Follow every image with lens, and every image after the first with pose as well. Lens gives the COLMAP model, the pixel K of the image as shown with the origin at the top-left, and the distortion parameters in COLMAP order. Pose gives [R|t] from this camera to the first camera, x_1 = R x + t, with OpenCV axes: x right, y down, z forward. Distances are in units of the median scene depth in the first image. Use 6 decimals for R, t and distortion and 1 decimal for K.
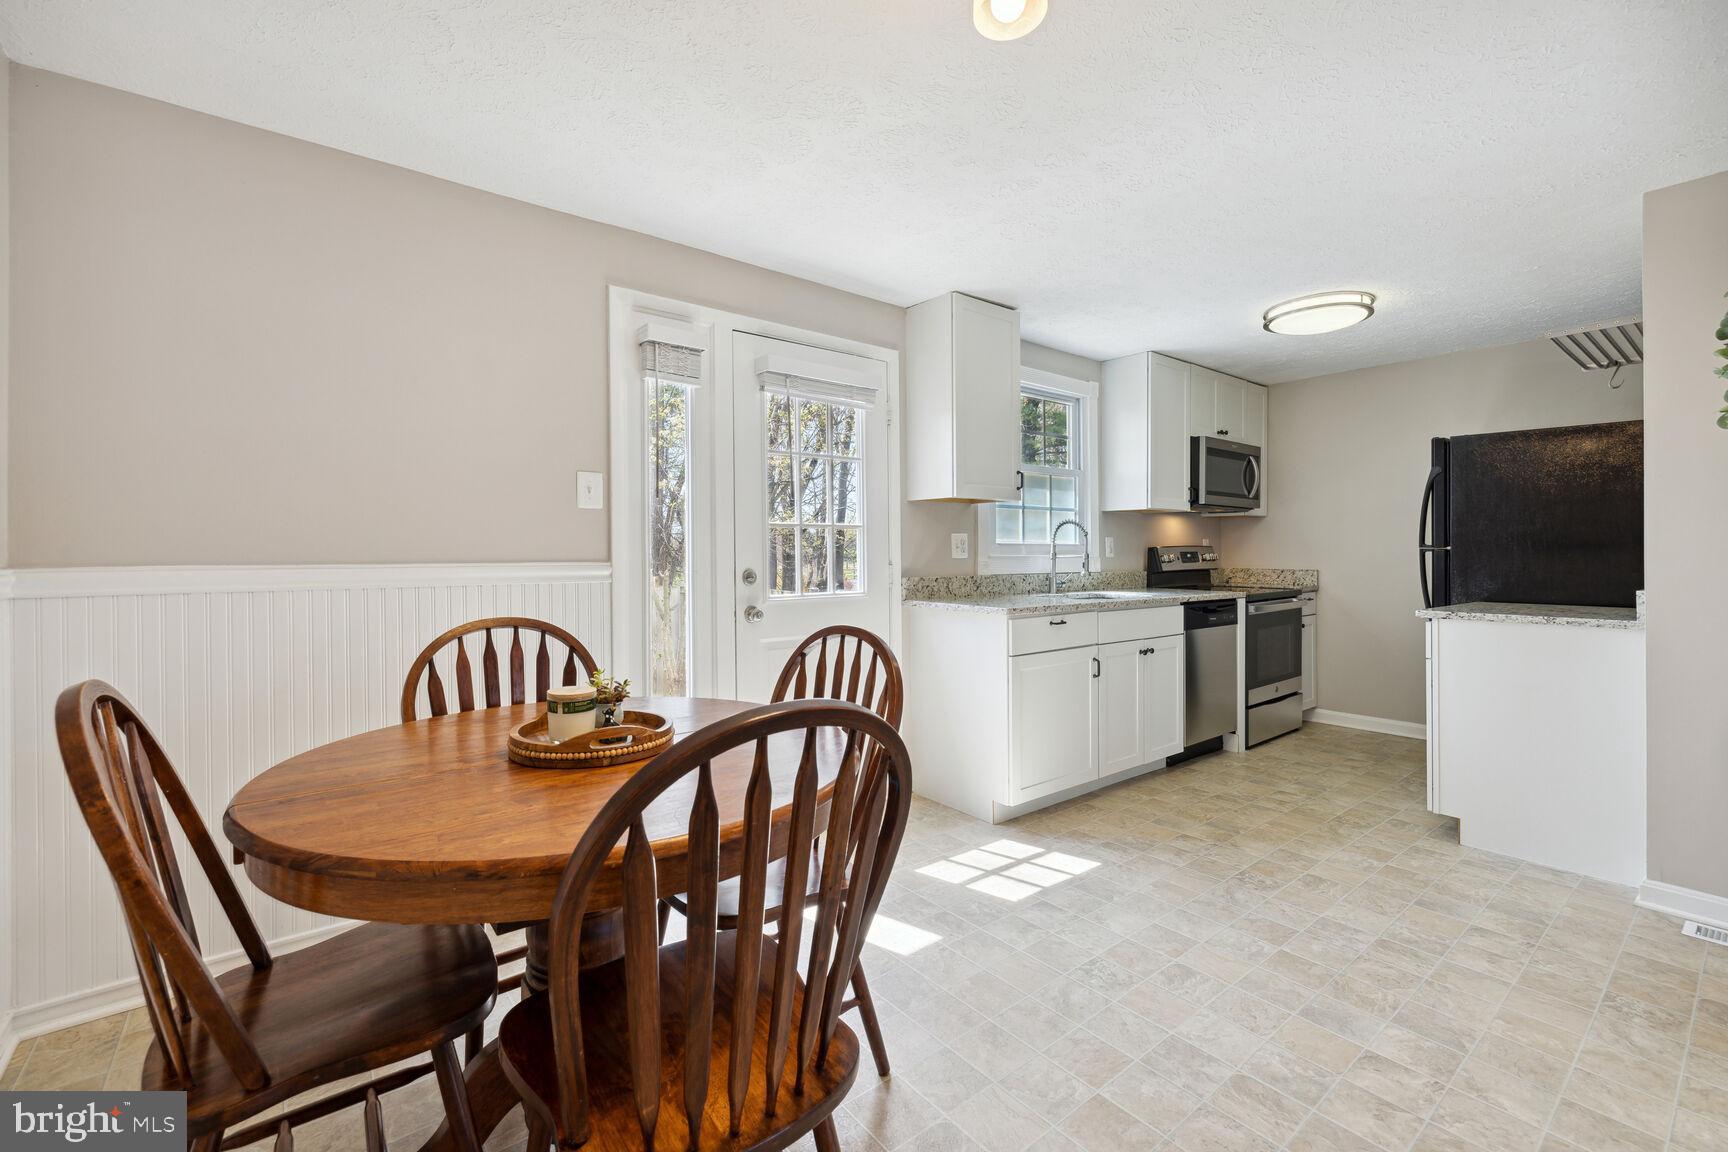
lens RADIAL K [[731.1, 0, 861.9], [0, 731.1, 561.9], [0, 0, 1]] dist [0.001367, 0.000258]
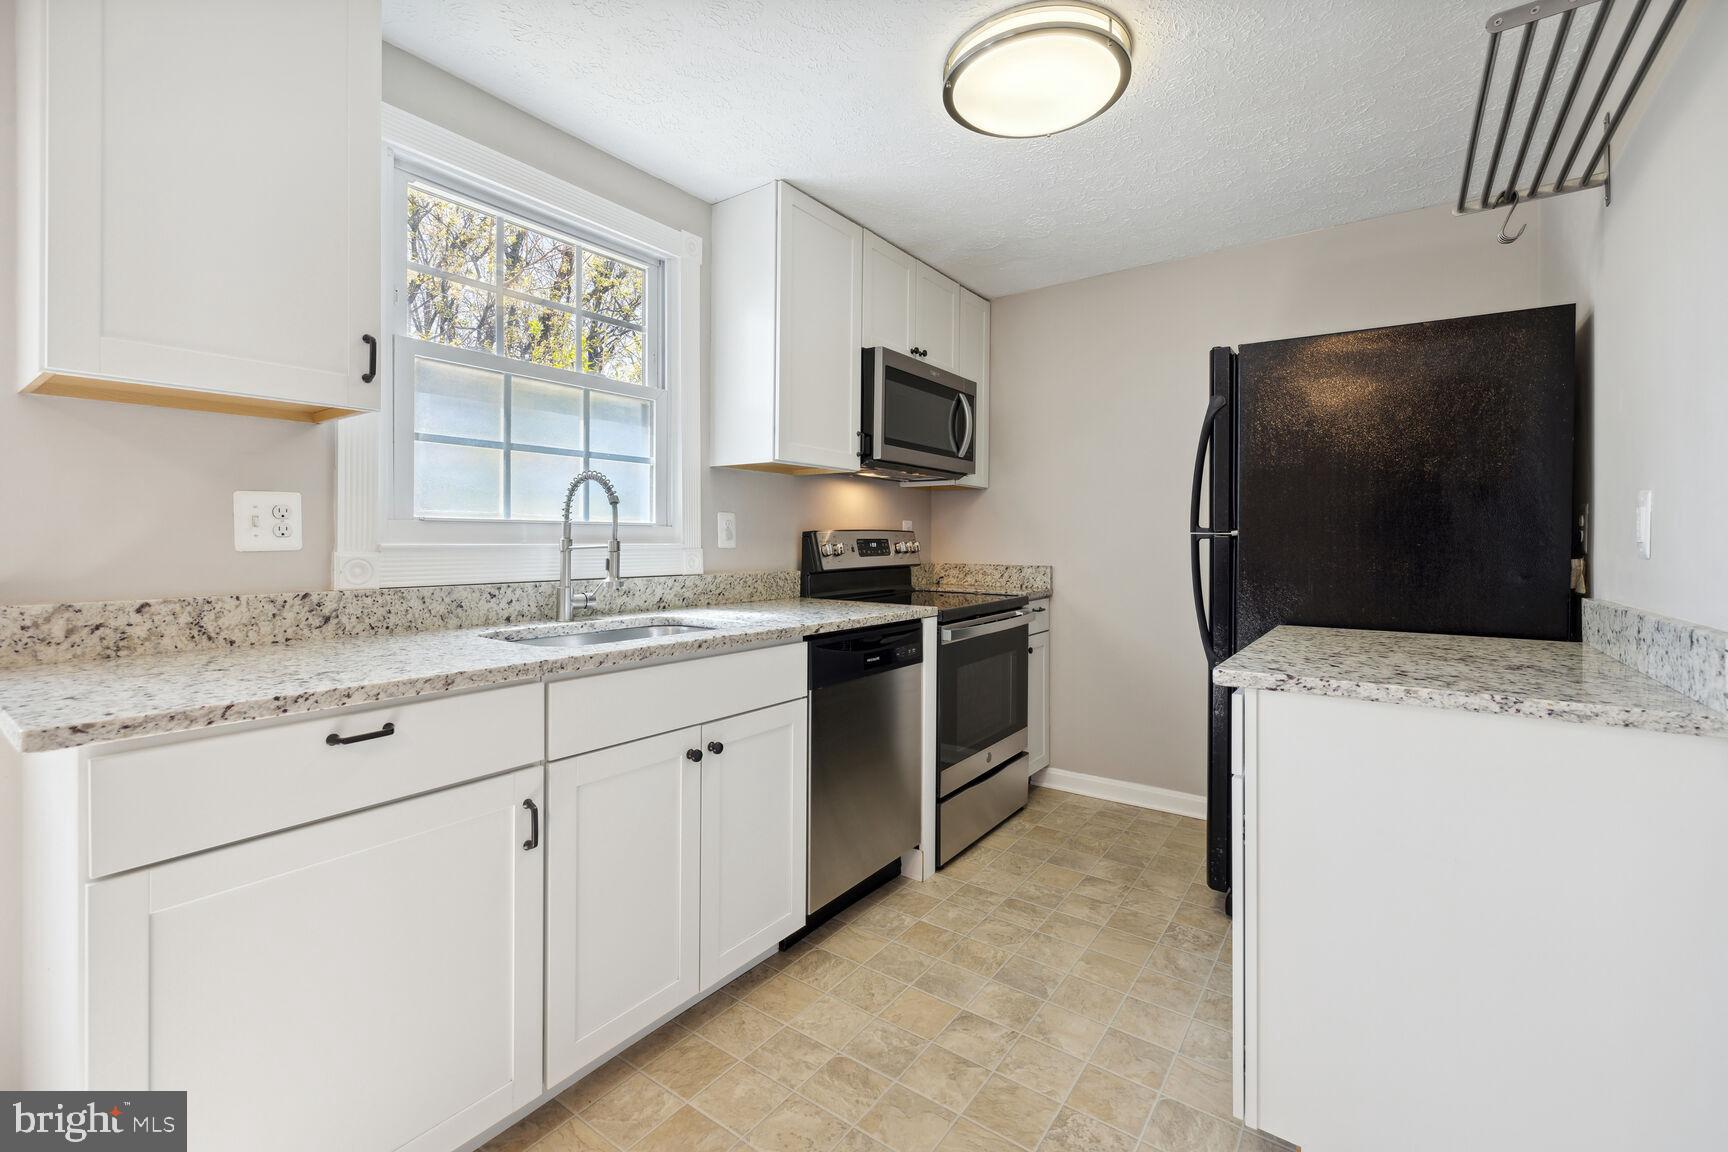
lens RADIAL K [[731.1, 0, 864.9], [0, 731.1, 563.5], [0, 0, 1]] dist [0.001367, 0.000258]
pose [[0.961042, -0.005381, 0.276349, 0.300430], [0.000704, 0.999855, 0.017021, -0.003778], [-0.276401, -0.016164, 0.960907, 0.440756]]
